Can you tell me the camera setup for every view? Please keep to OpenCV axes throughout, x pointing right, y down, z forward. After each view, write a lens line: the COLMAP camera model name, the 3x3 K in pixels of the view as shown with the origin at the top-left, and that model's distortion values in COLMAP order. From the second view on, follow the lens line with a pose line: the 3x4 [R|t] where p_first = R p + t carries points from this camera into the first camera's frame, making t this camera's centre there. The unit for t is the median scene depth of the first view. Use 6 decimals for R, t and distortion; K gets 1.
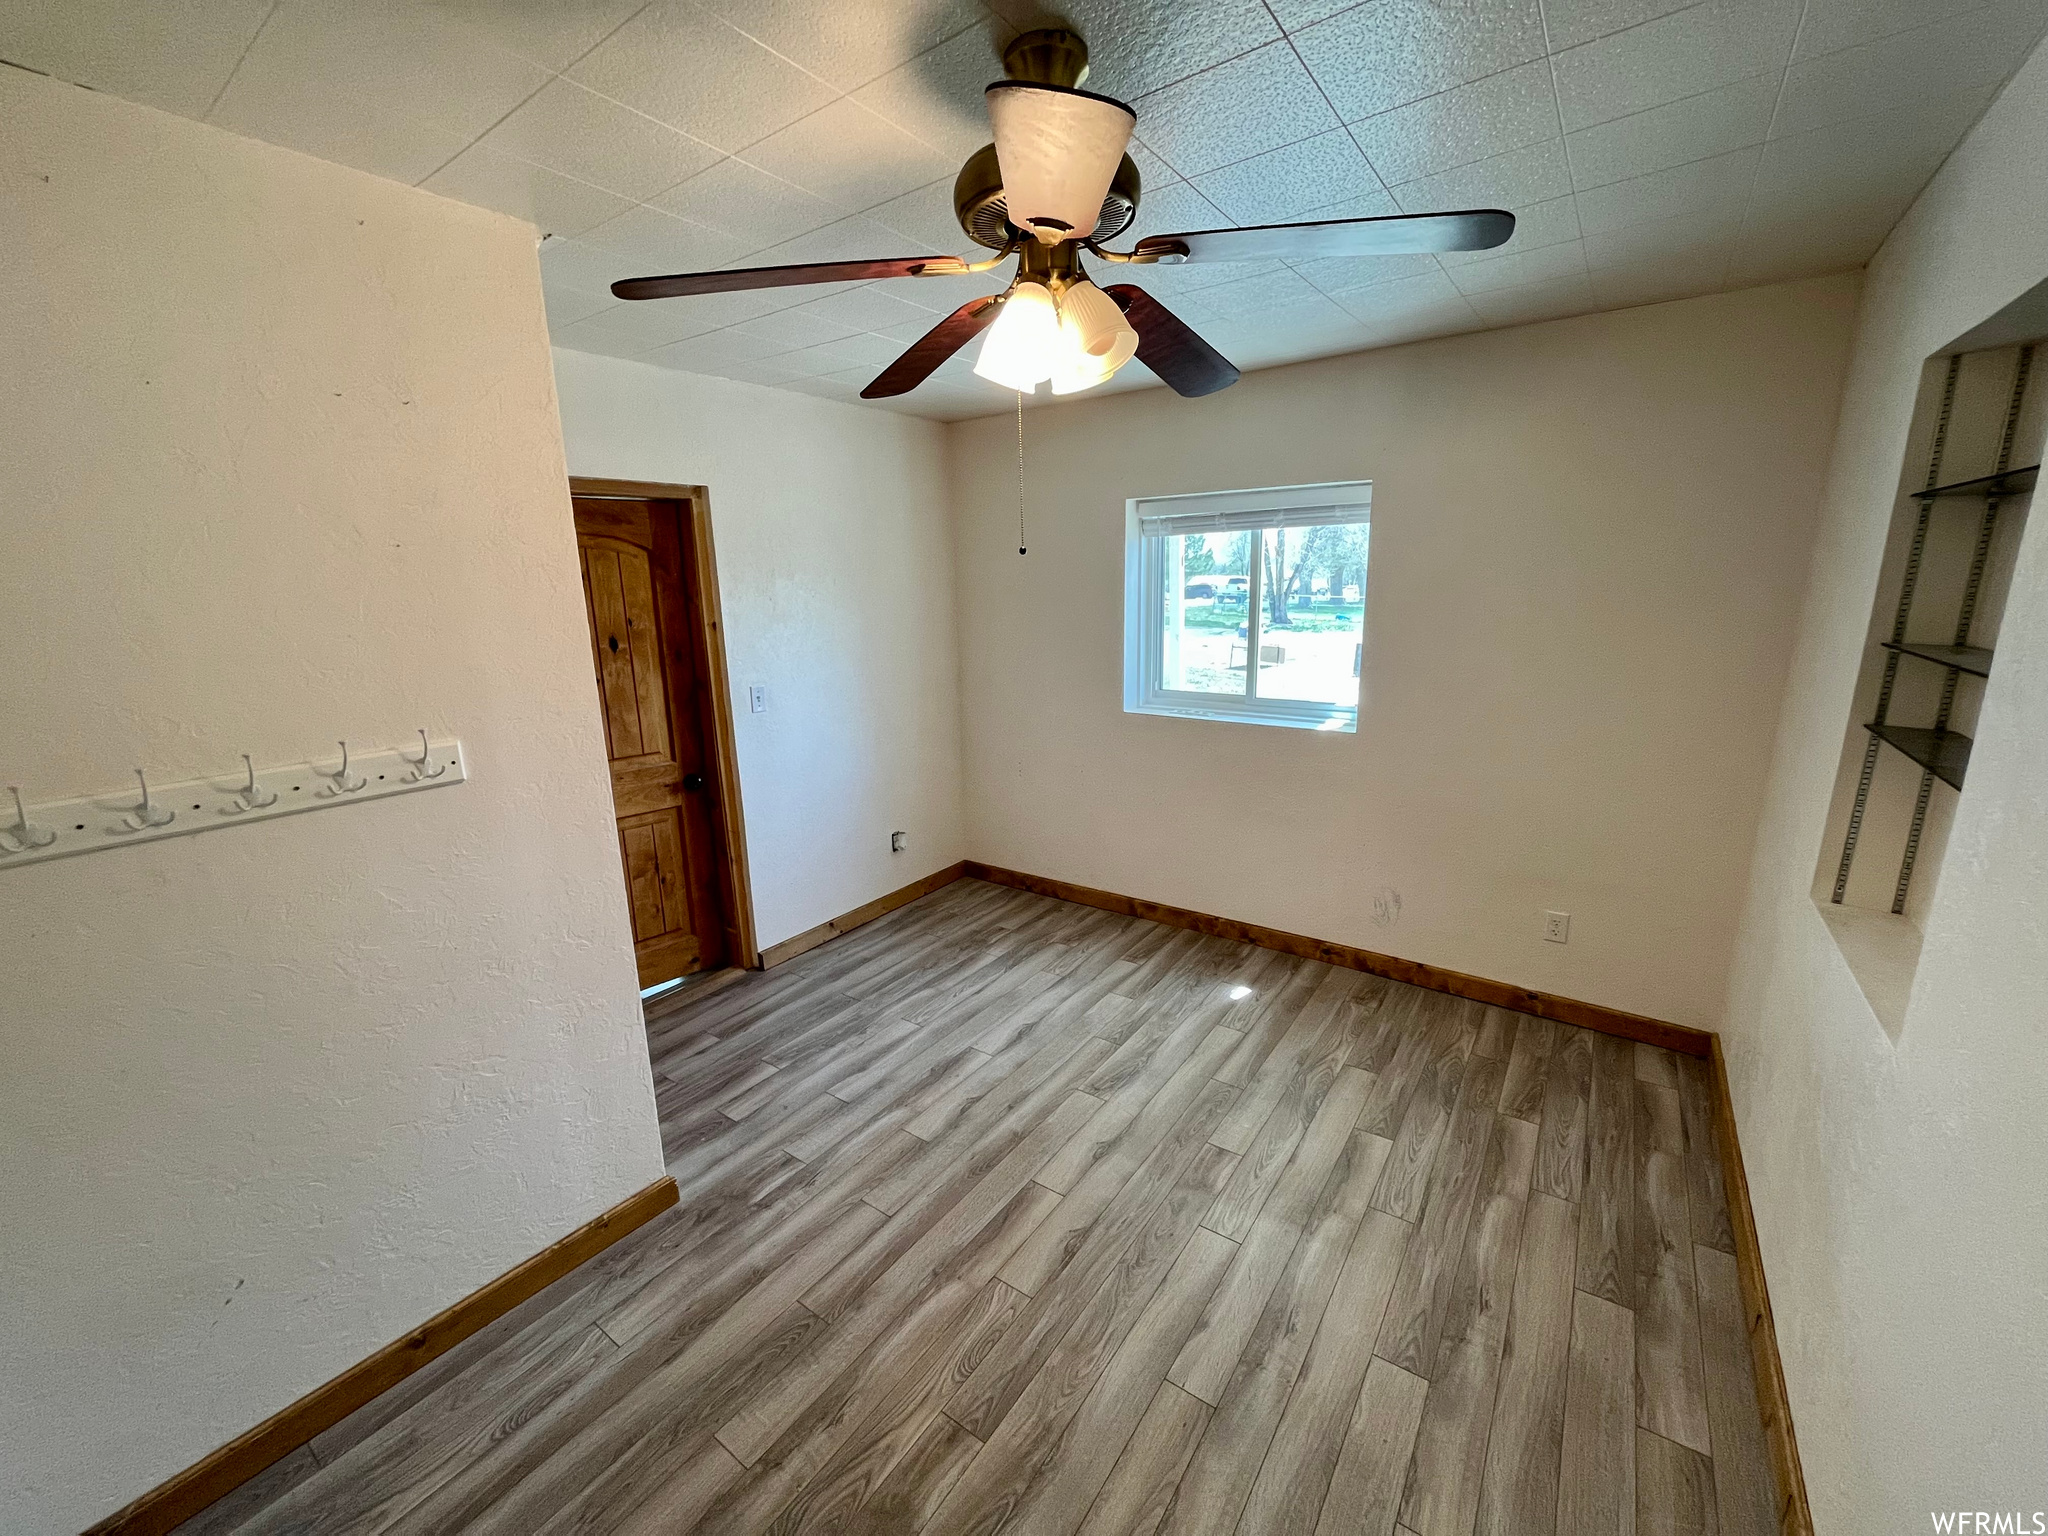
lens RADIAL K [[823.0, 0, 1024.2], [0, 823.0, 758.4], [0, 0, 1]] dist [-0.001490, -0.000081]
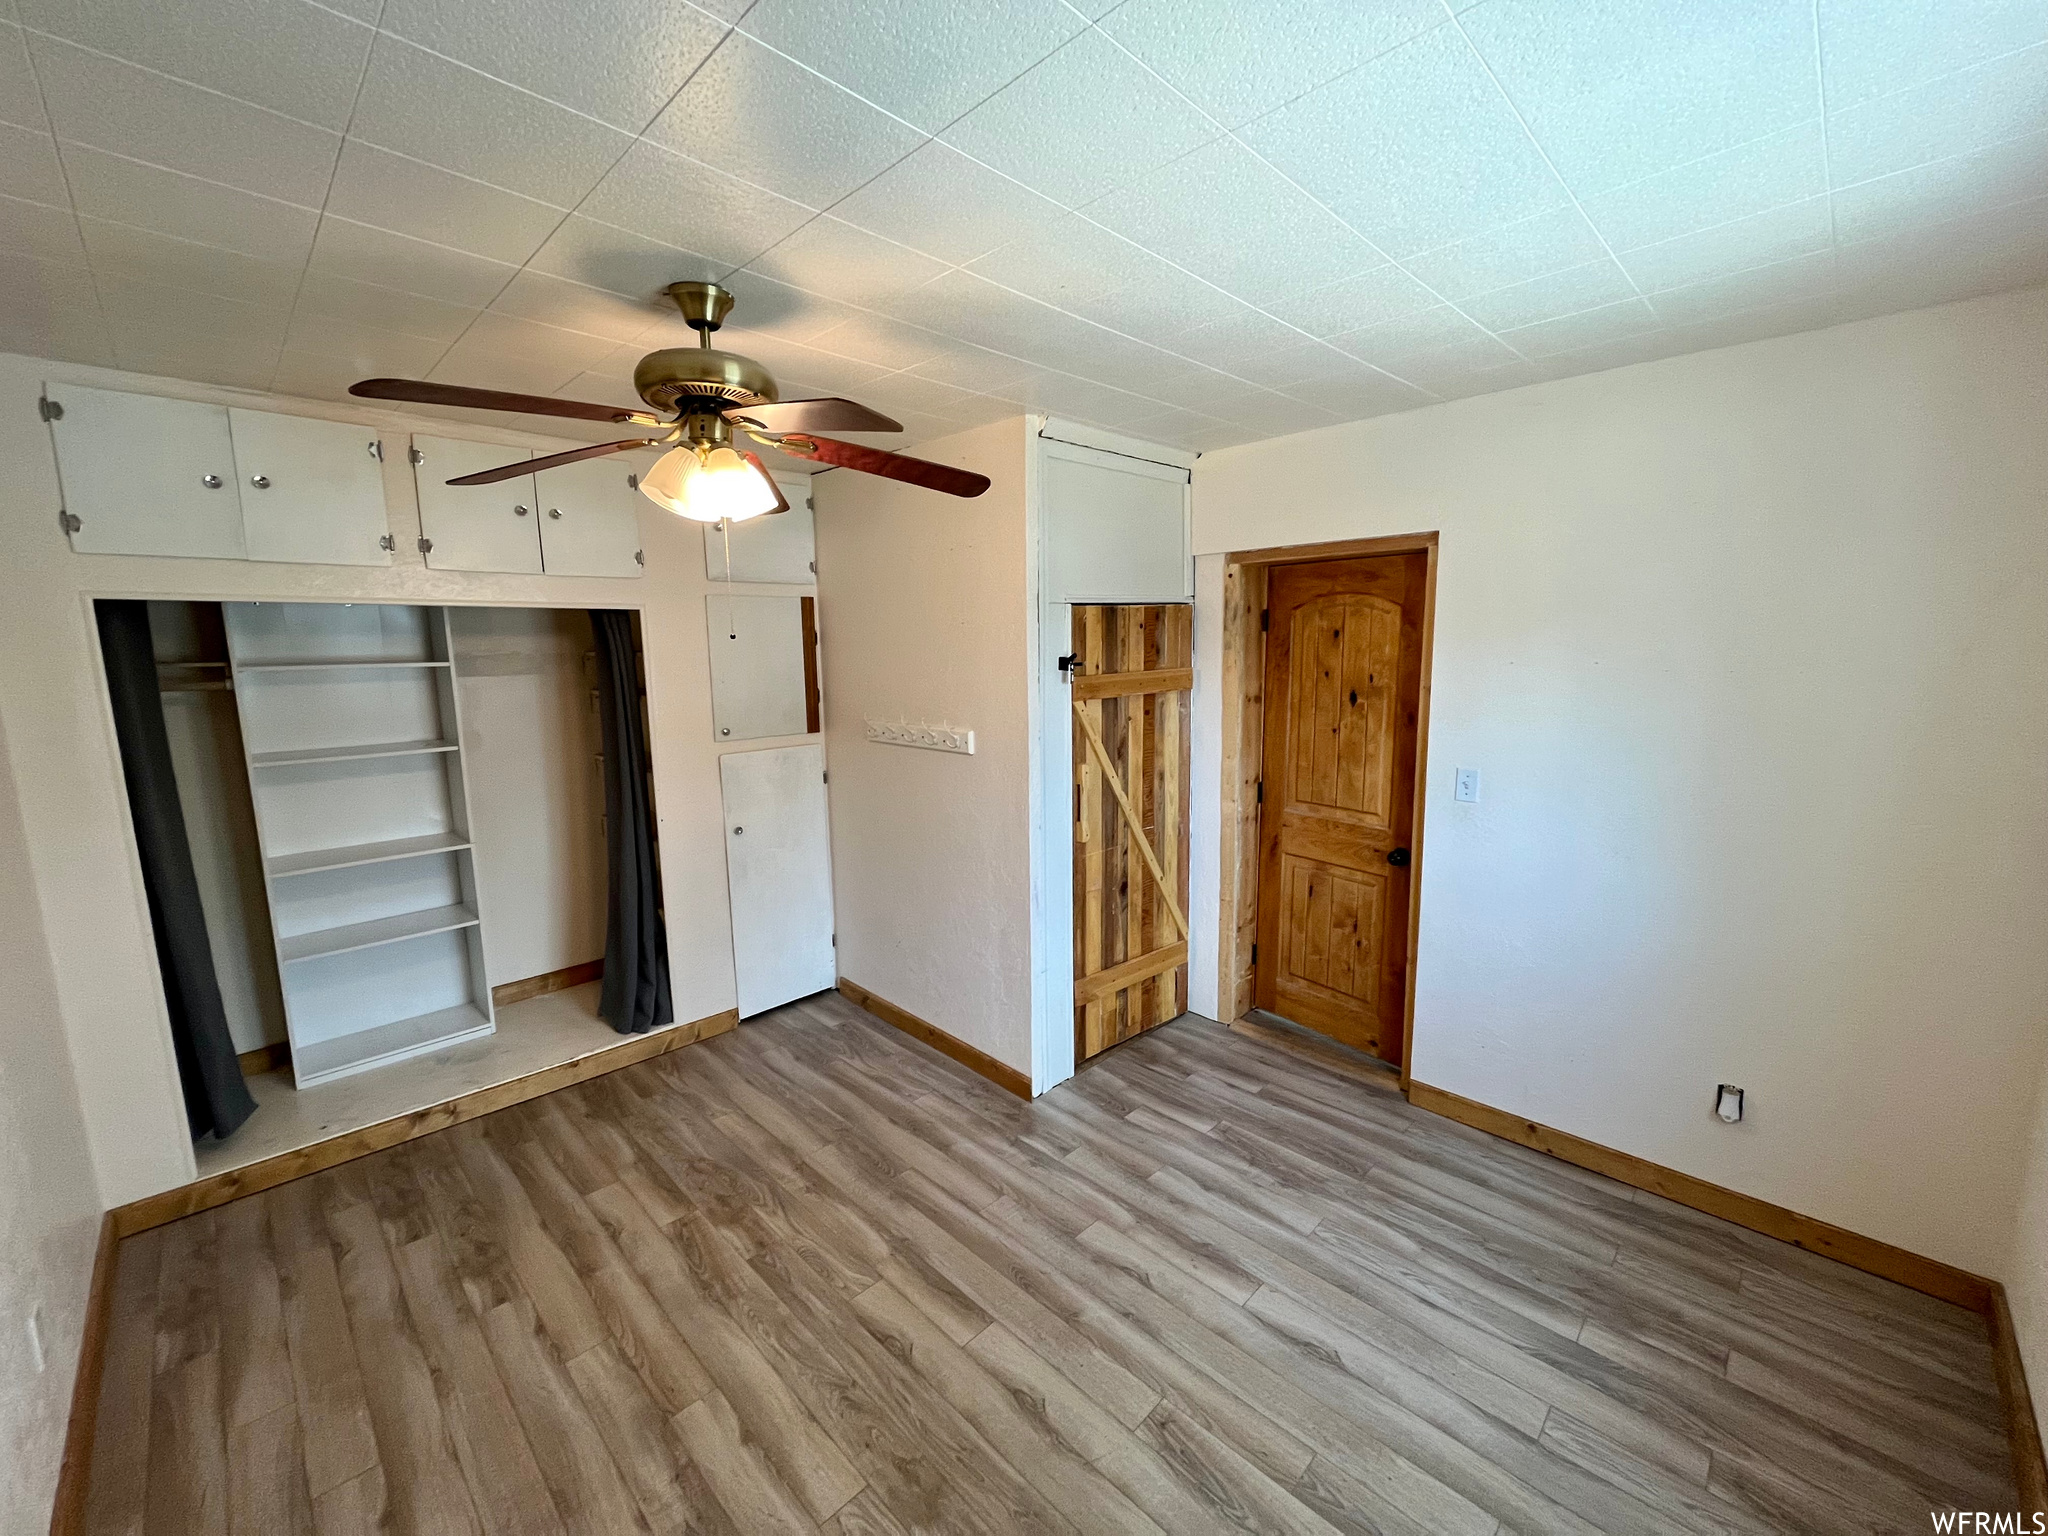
lens RADIAL K [[823.0, 0, 1024.2], [0, 823.0, 758.4], [0, 0, 1]] dist [-0.001490, -0.000081]
pose [[-0.157309, 0.166994, -0.973328, 0.674374], [-0.197045, 0.960473, 0.196635, -0.221265], [0.967692, 0.222722, -0.118185, 0.877801]]
